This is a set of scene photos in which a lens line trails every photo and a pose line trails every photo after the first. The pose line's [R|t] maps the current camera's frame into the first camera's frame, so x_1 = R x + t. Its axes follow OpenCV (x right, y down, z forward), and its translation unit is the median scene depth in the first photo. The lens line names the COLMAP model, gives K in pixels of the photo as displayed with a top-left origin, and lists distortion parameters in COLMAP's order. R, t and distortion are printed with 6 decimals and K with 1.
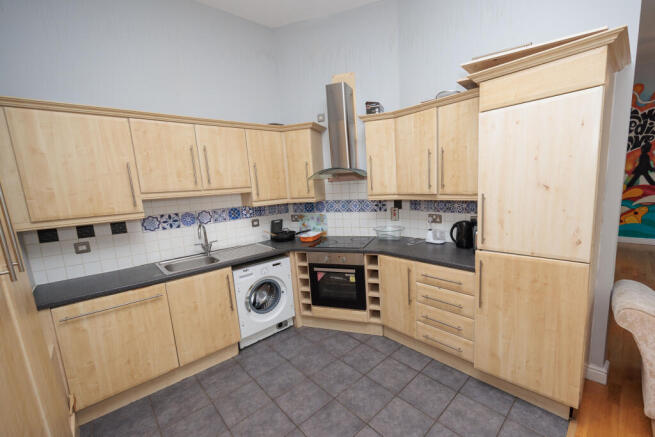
lens RADIAL K [[275.1, 0, 355.2], [0, 275.1, 226.6], [0, 0, 1]] dist [-0.000623, -0.000116]
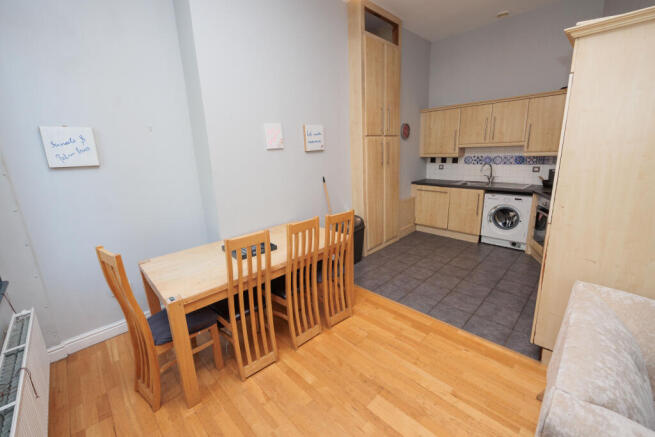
lens RADIAL K [[270.7, 0, 327.5], [0, 270.7, 218.5], [0, 0, 1]] dist [0.000524, -0.000010]
pose [[0.005667, 0.309003, -0.951044, 1.082705], [-0.118906, 0.944520, 0.306175, -0.079874], [0.992889, 0.111349, 0.042095, -0.014798]]
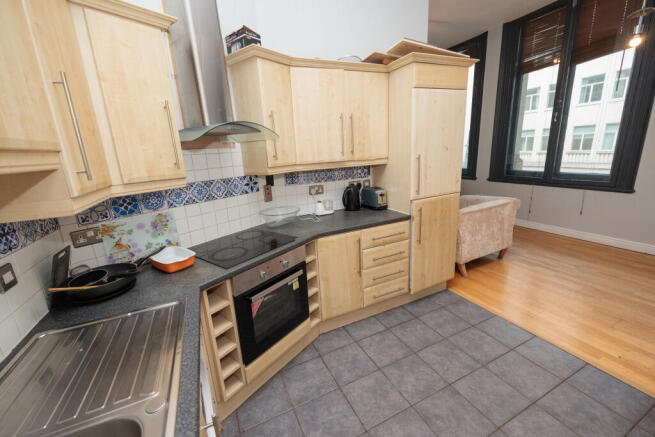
lens RADIAL K [[270.7, 0, 327.5], [0, 270.7, 218.5], [0, 0, 1]] dist [0.000524, -0.000010]
pose [[0.333213, -0.199836, 0.921431, -0.589345], [0.189610, 0.971518, 0.142131, -0.060066], [-0.923589, 0.127352, 0.361614, 0.647888]]
